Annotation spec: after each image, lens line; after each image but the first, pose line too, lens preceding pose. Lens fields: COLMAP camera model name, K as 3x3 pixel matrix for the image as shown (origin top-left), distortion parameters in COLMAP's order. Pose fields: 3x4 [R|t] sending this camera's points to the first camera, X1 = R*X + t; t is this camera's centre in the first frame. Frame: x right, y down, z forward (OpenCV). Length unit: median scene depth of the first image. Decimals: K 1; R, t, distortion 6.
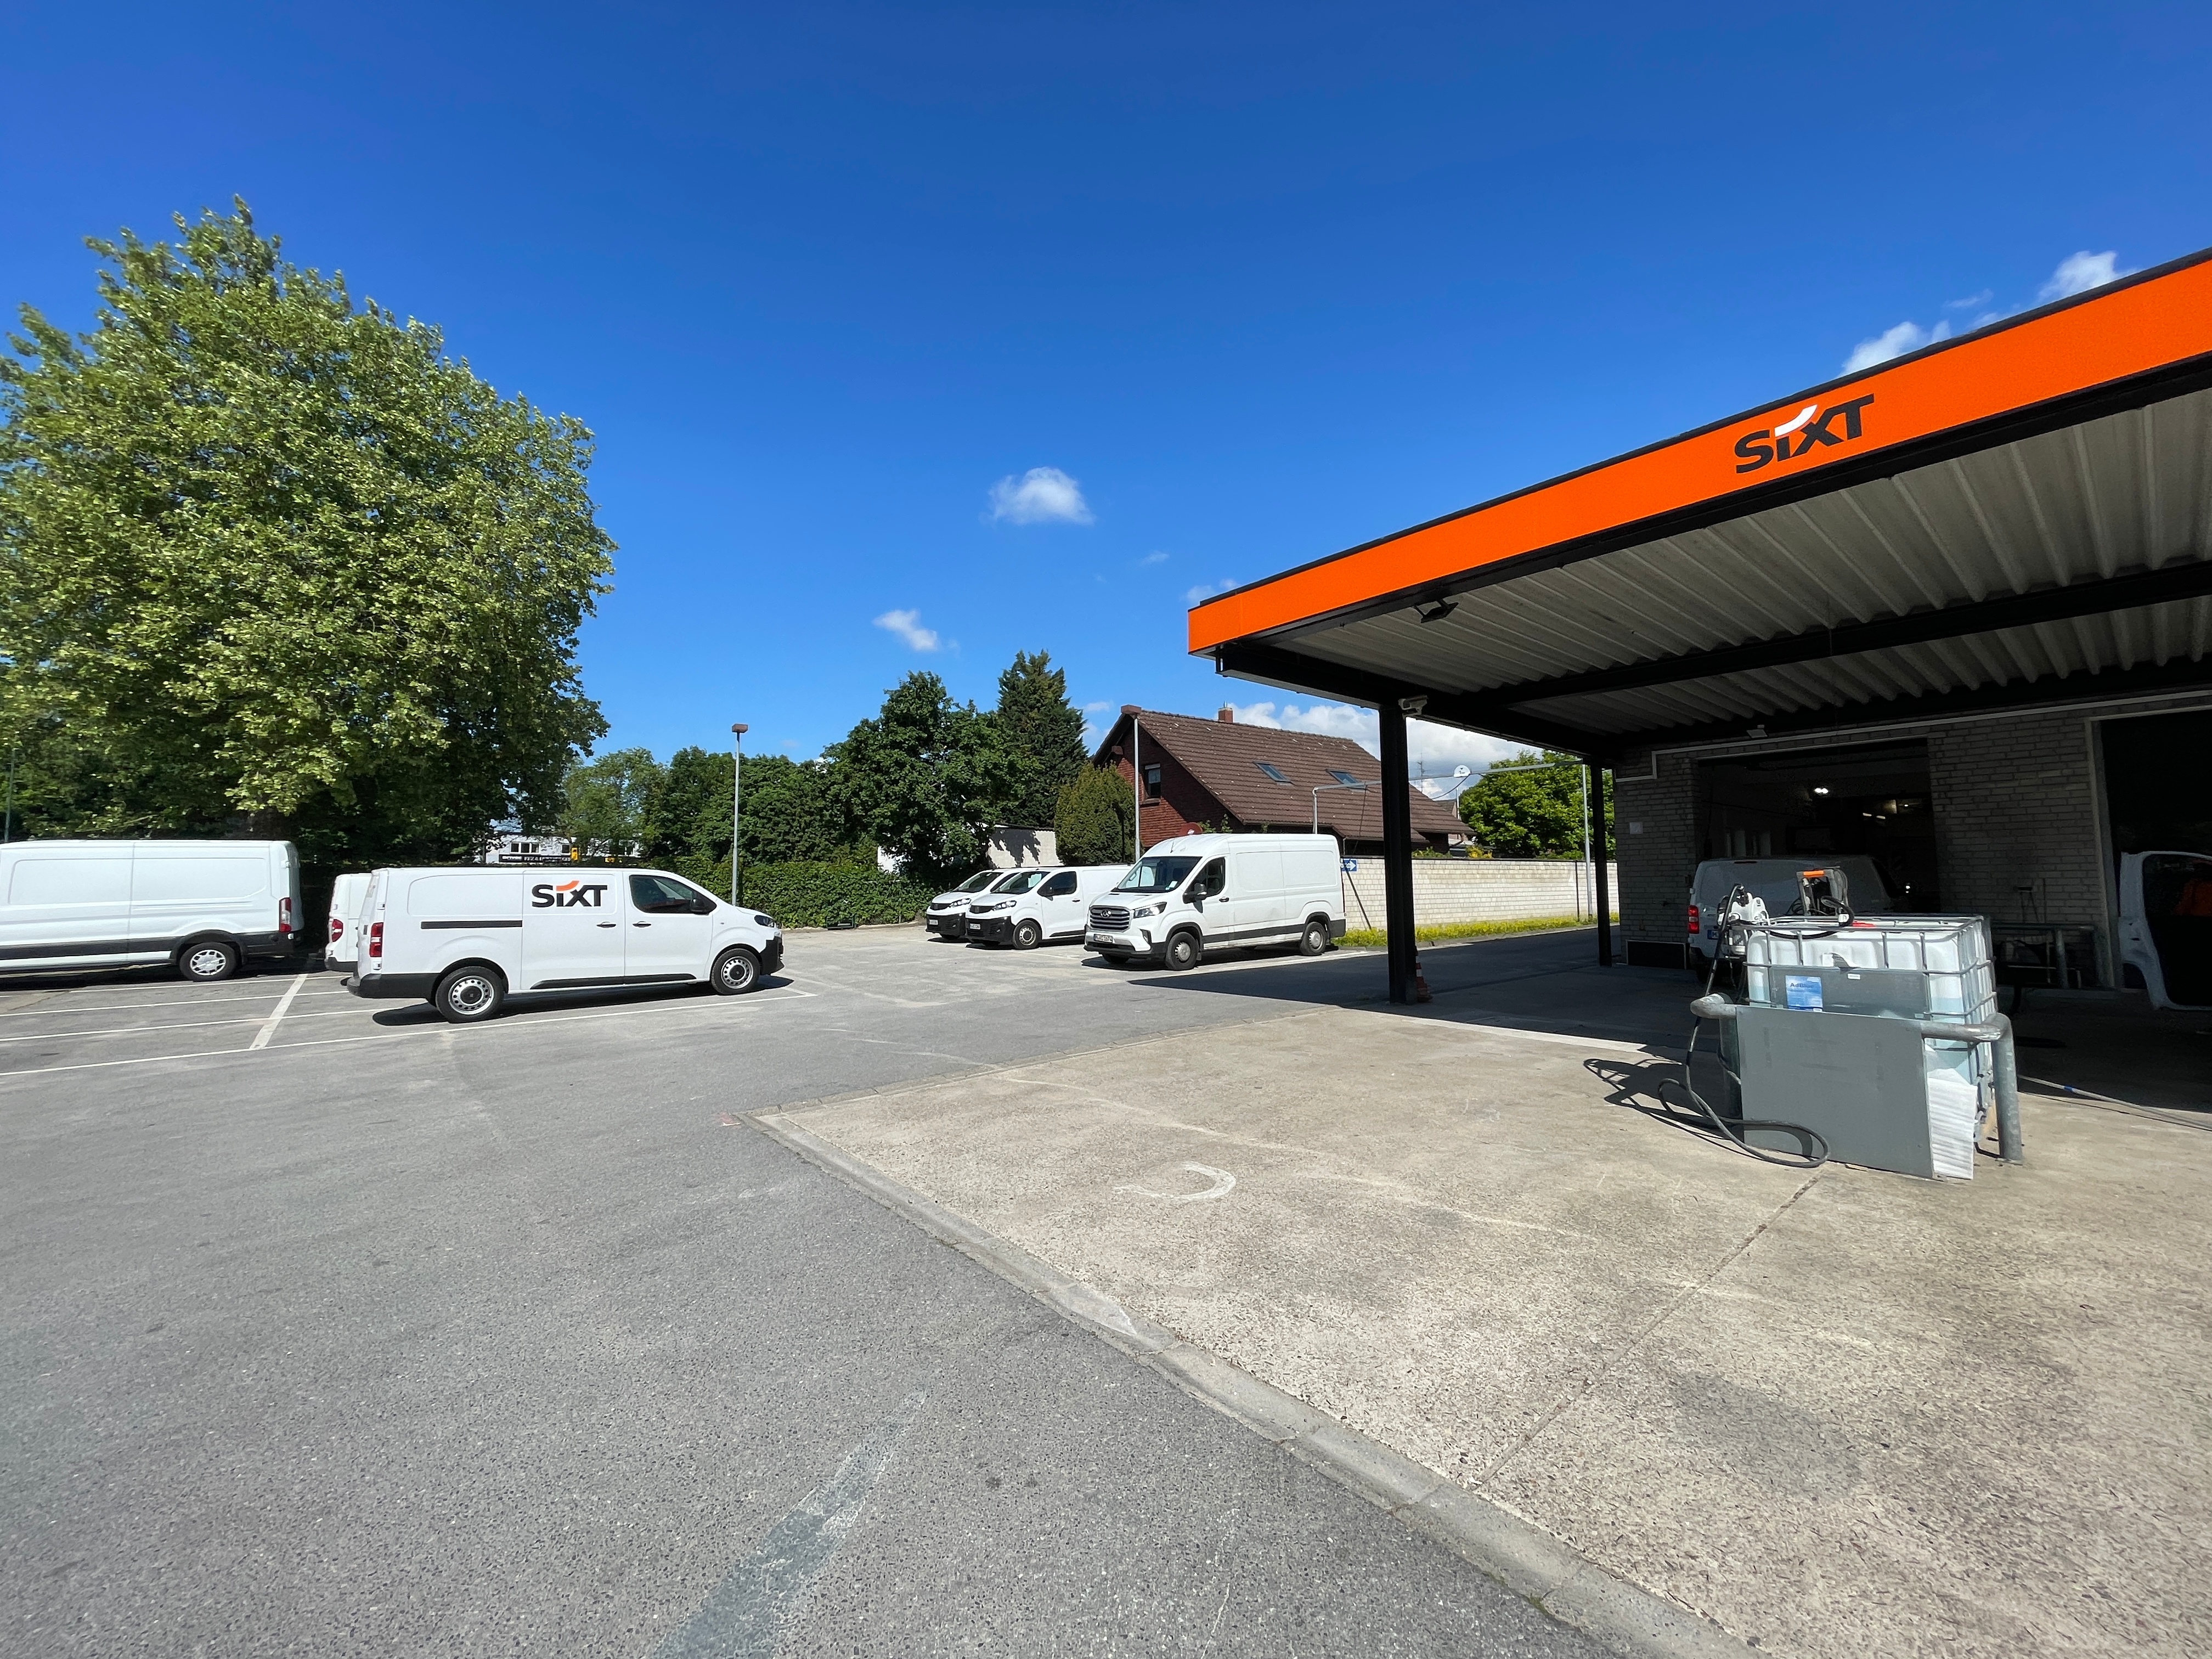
lens RADIAL K [[885.3, 0, 1100.6], [0, 885.3, 836.6], [0, 0, 1]] dist [0.000913, 0.000056]
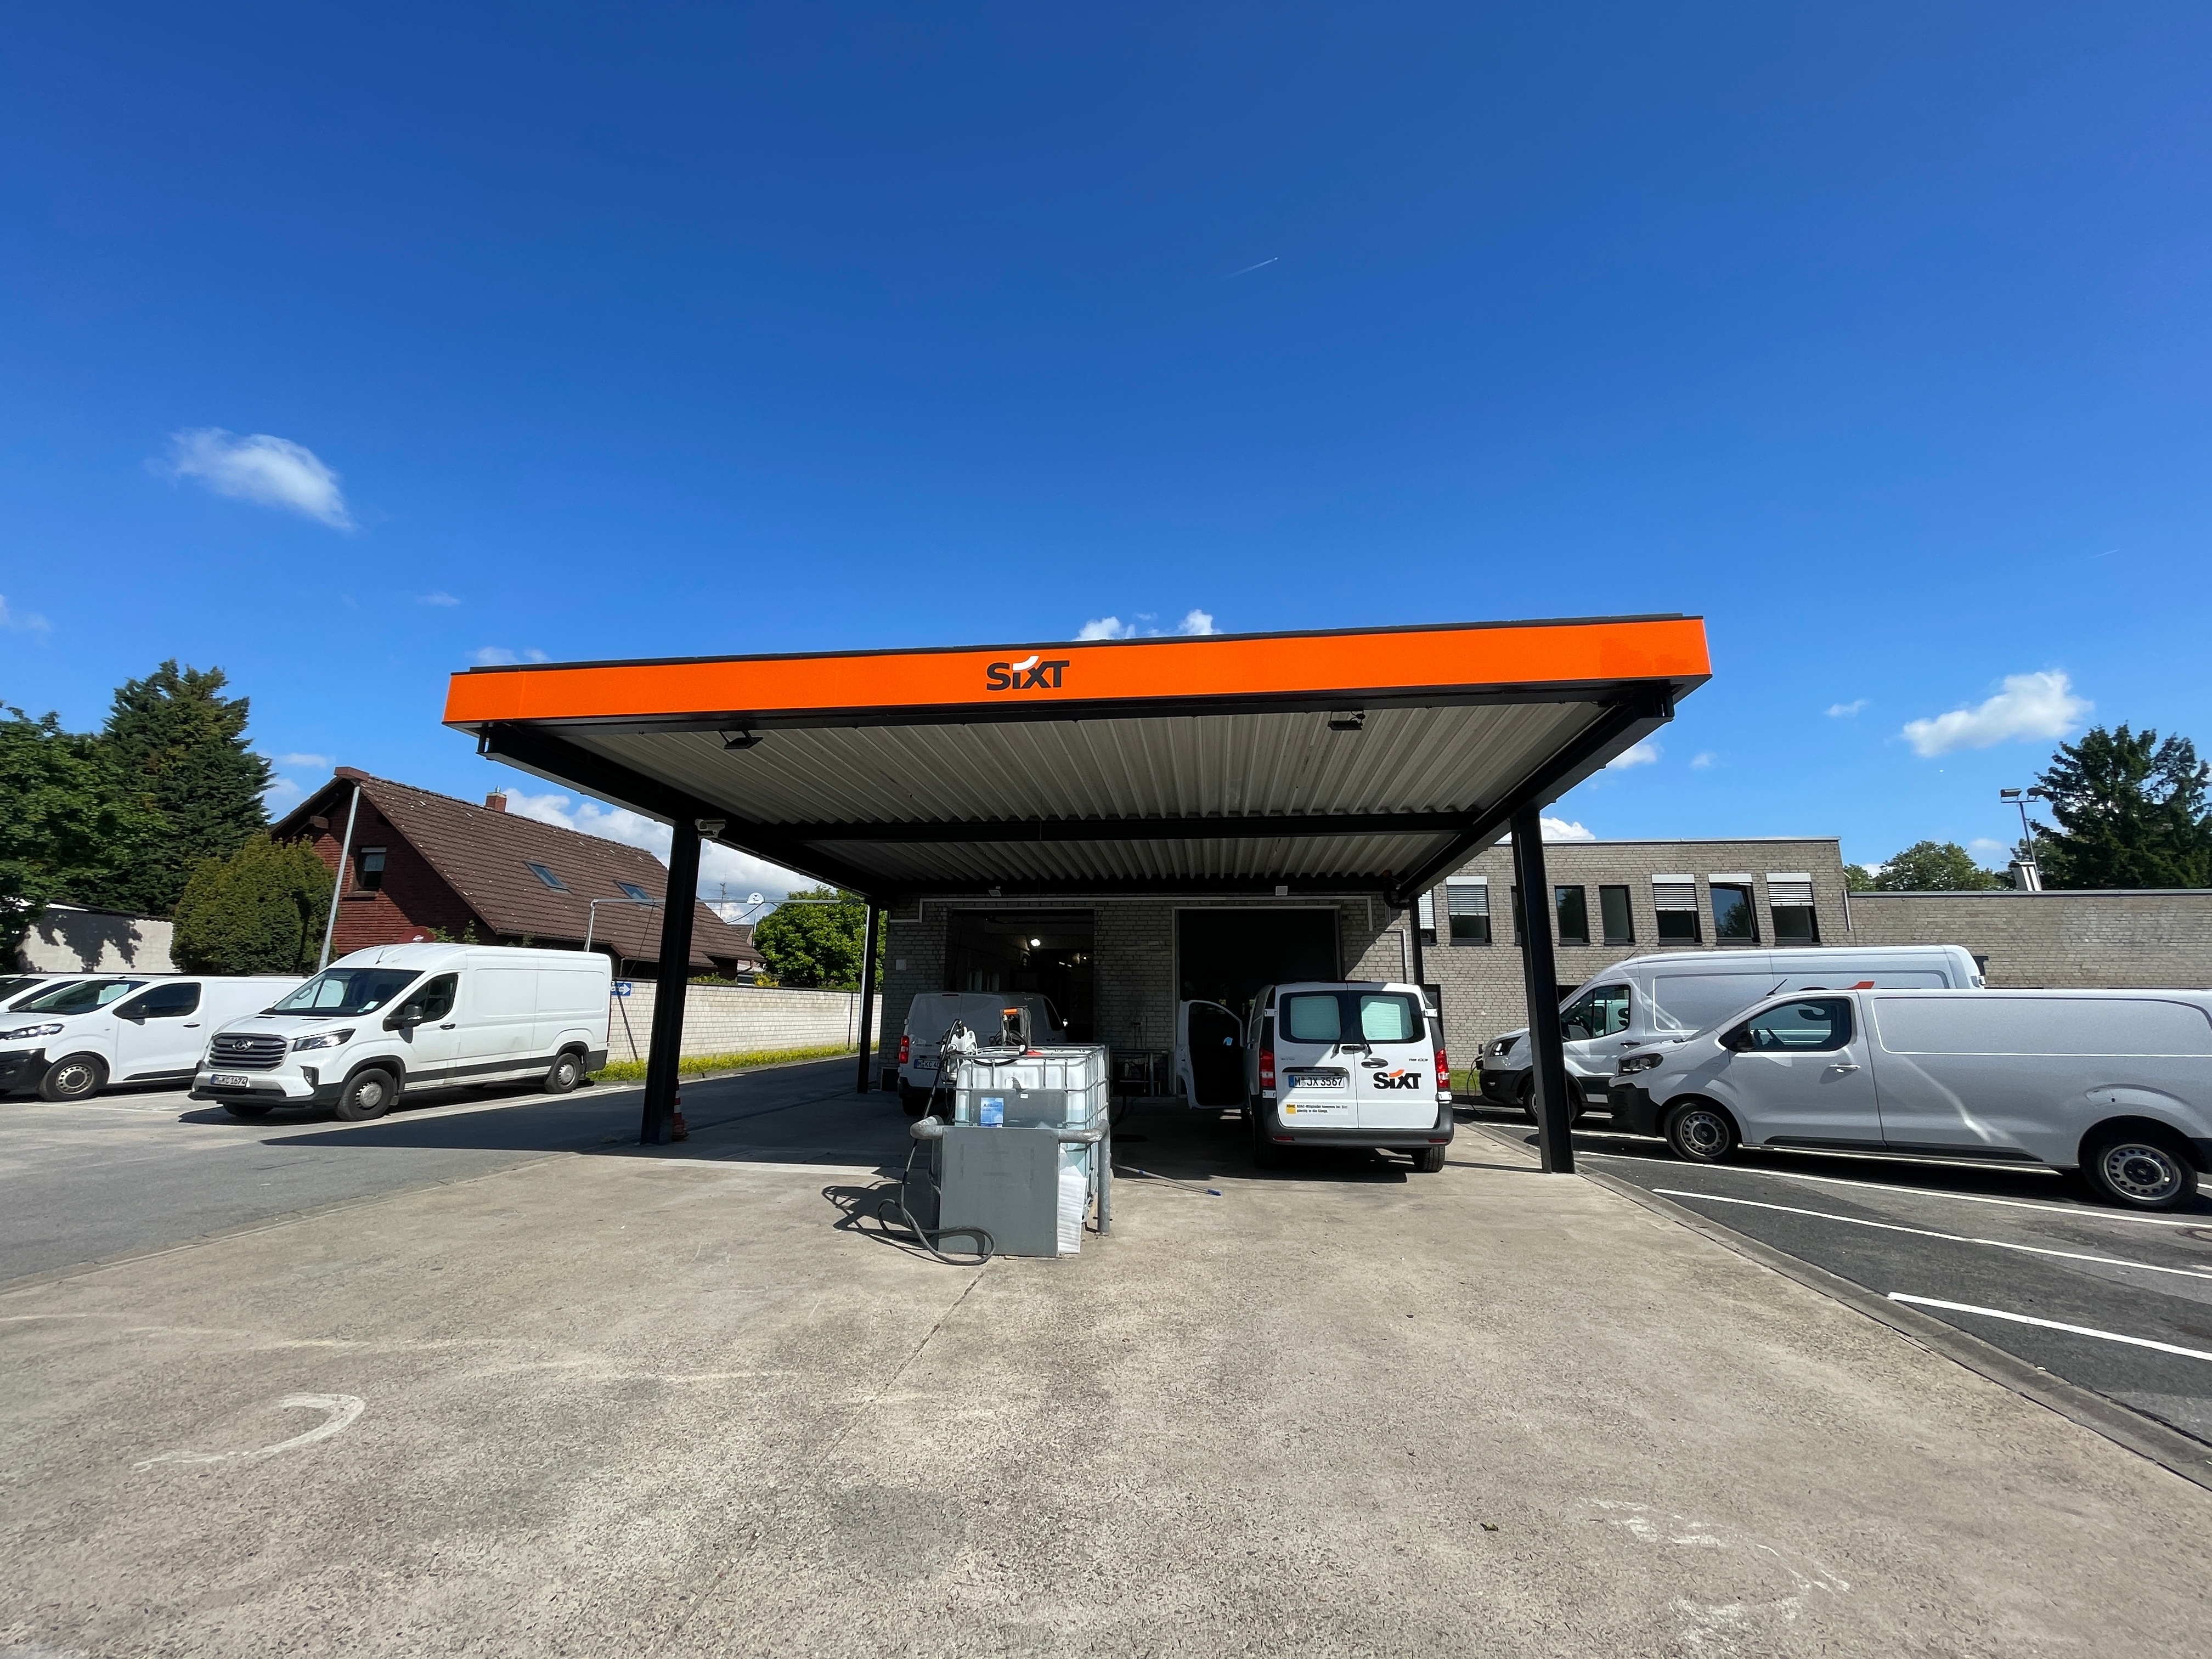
lens RADIAL K [[889.9, 0, 1099.8], [0, 889.9, 827.5], [0, 0, 1]] dist [0.000475, 0.000270]
pose [[0.735329, 0.158832, 0.658836, 0.027109], [-0.058655, 0.983416, -0.171617, -0.005277], [-0.675168, 0.087550, 0.732450, -0.026903]]
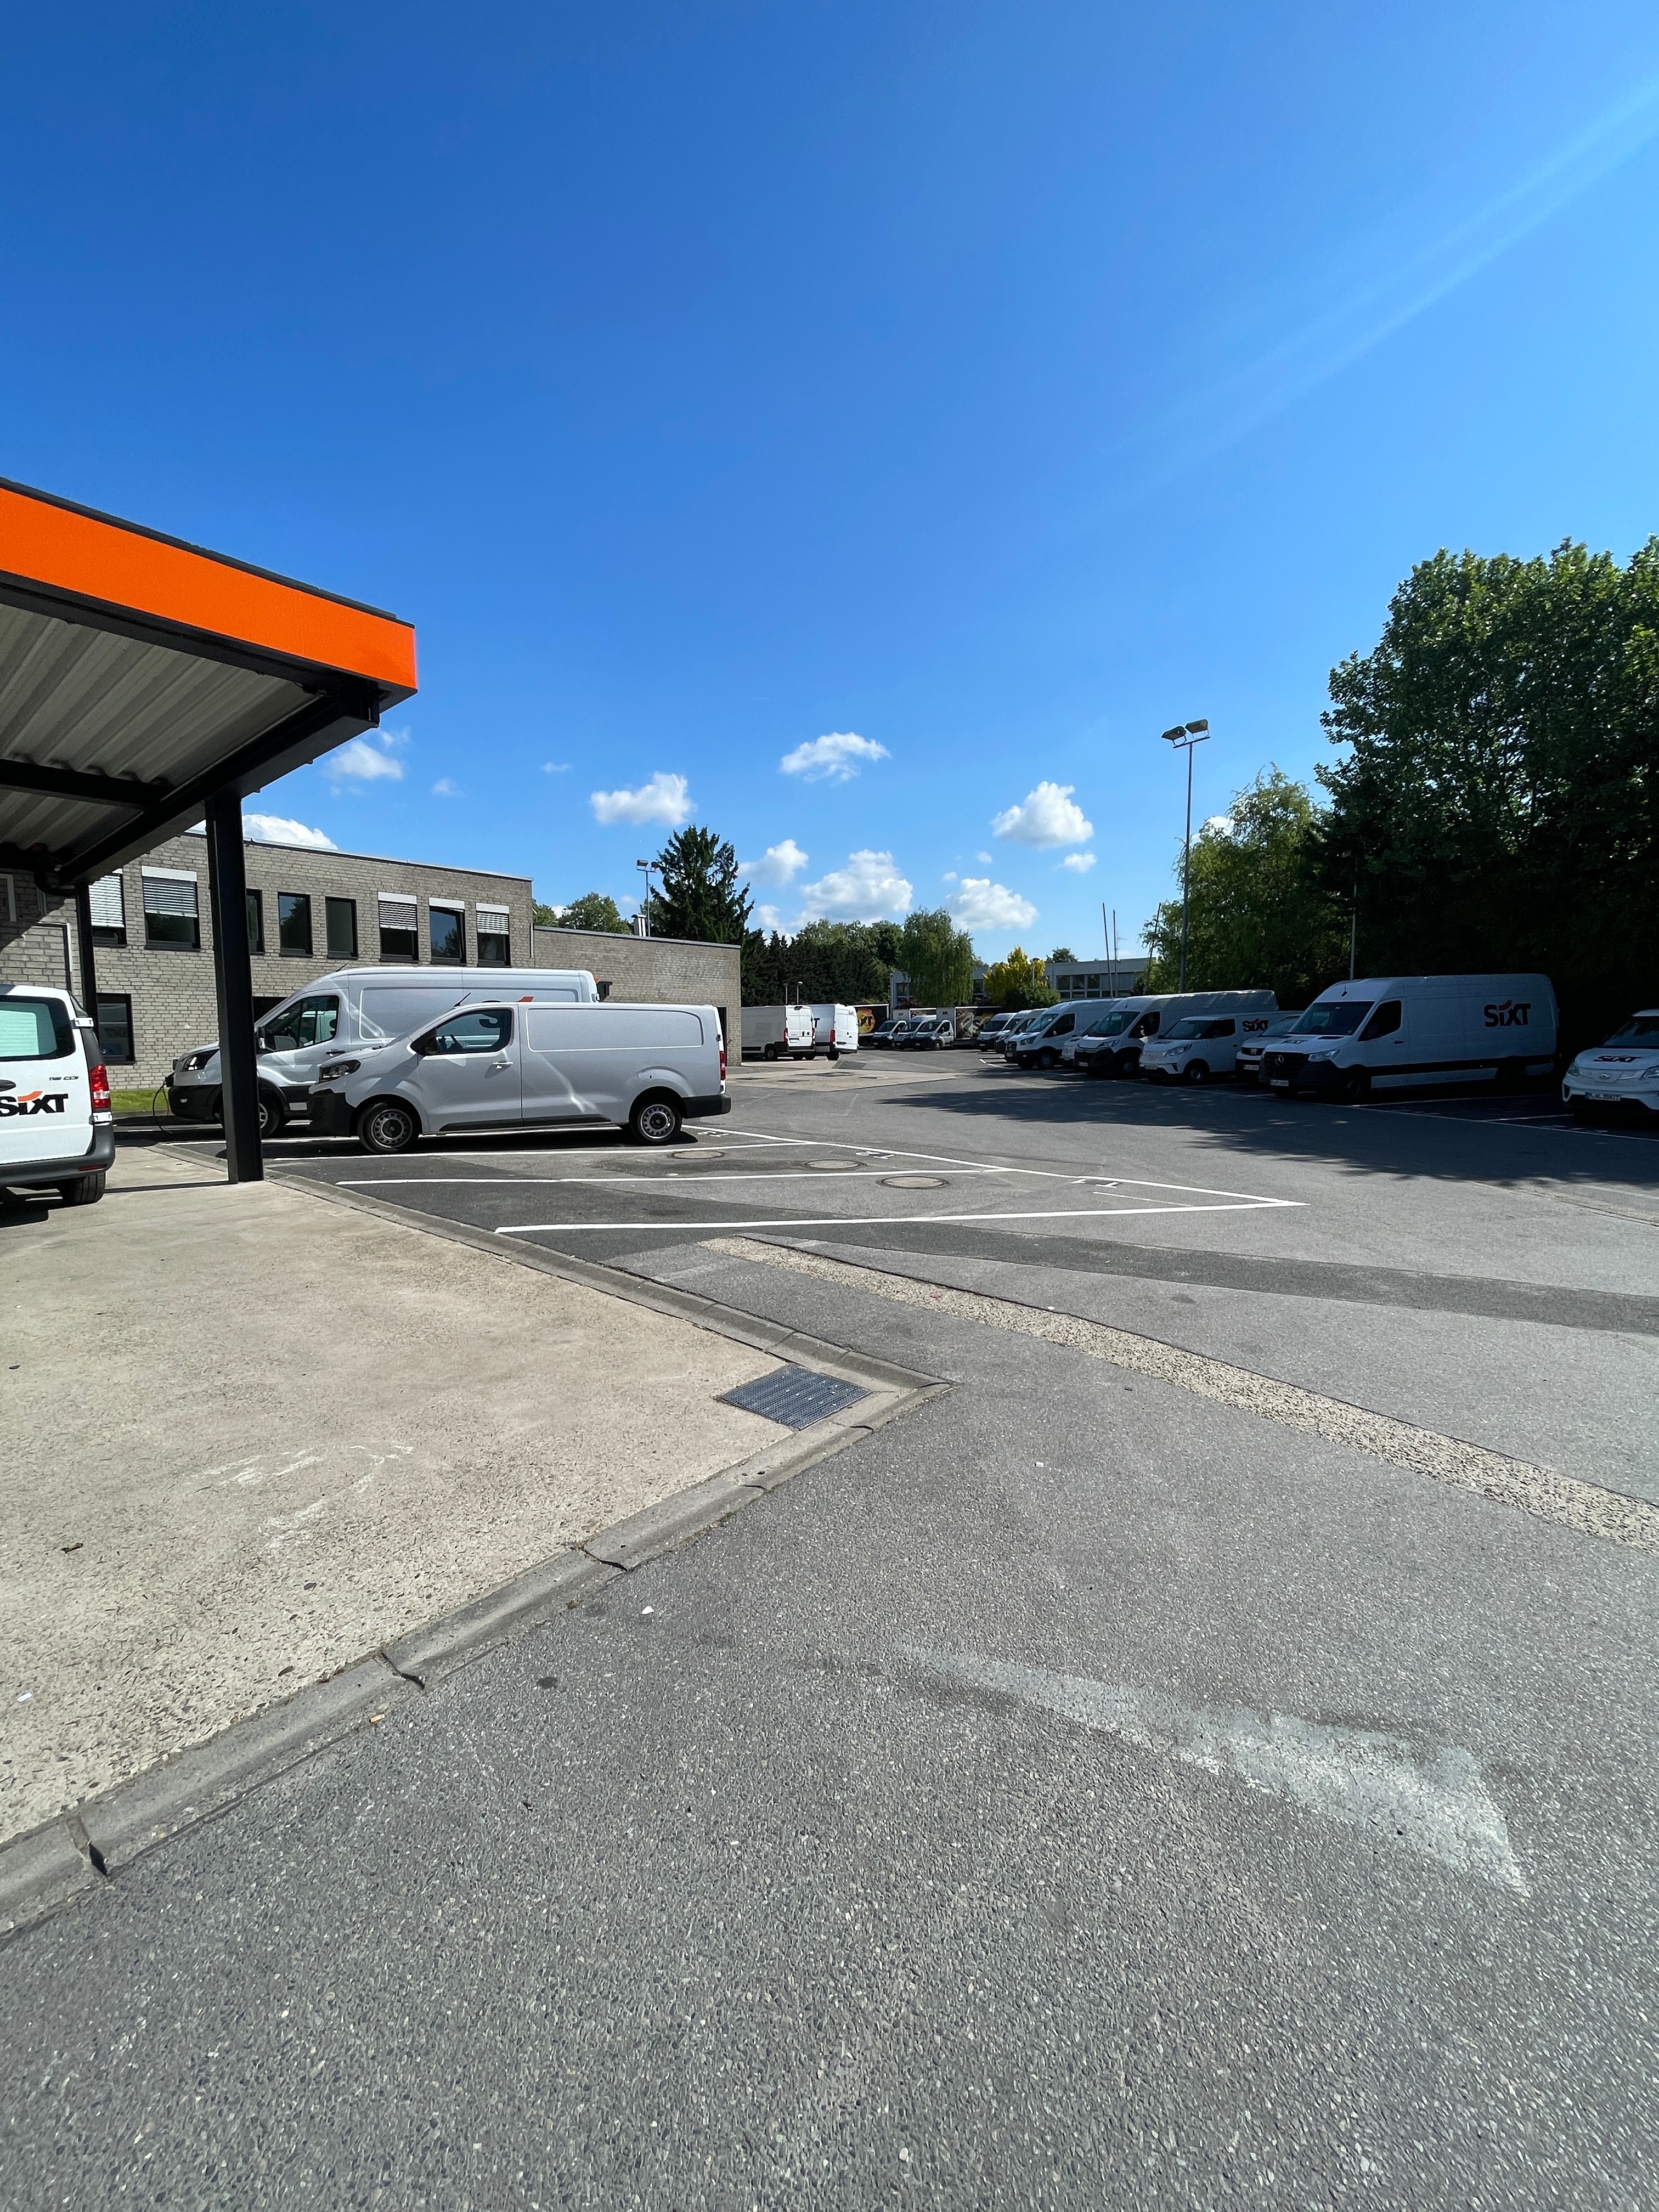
lens RADIAL K [[889.9, 0, 829.5], [0, 889.9, 1106.0], [0, 0, 1]] dist [0.000475, 0.000270]
pose [[-0.178764, -0.068495, 0.981505, 0.063730], [-0.048525, 0.996974, 0.060736, 0.002273], [-0.982695, -0.036771, -0.181547, -0.077539]]
